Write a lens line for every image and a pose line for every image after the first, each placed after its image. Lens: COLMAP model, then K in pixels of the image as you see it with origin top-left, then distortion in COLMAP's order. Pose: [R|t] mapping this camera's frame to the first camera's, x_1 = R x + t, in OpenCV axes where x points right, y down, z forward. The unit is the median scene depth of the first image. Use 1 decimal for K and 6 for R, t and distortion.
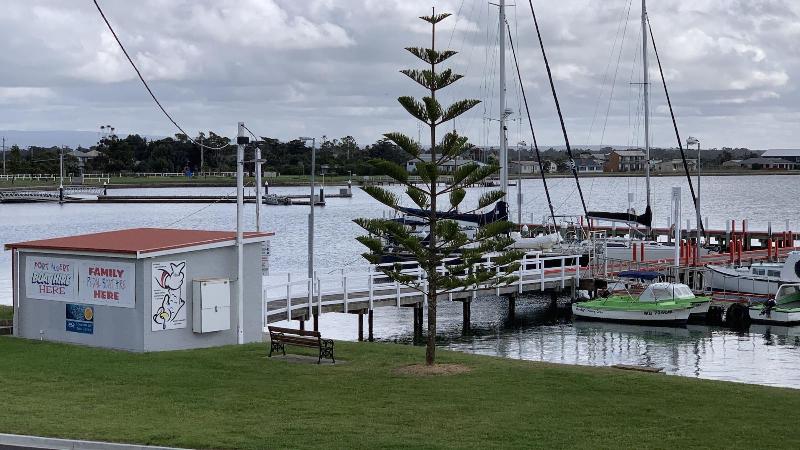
lens RADIAL K [[1342.7, 0, 400.0], [0, 1342.7, 225.0], [0, 0, 1]] dist [-0.194068, 2.840624]
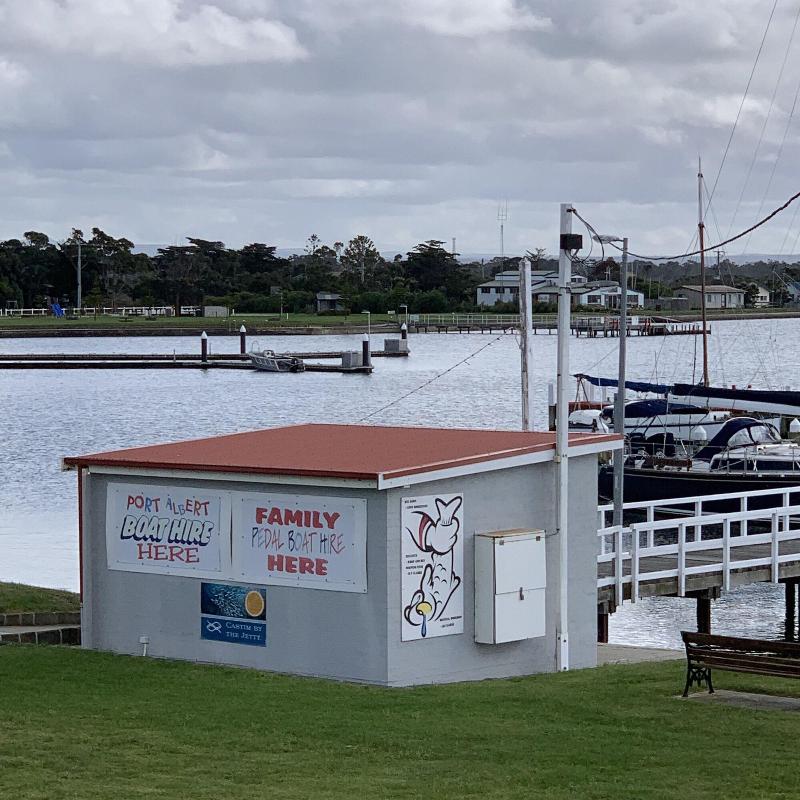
lens RADIAL K [[2610.6, 0, 400.0], [0, 2610.6, 400.0], [0, 0, 1]] dist [-0.112686, 1.359282]
pose [[0.999974, -0.001418, -0.007093, -0.170902], [0.001392, 0.999992, -0.003641, -0.003249], [0.007098, 0.003631, 0.999968, 0.064898]]
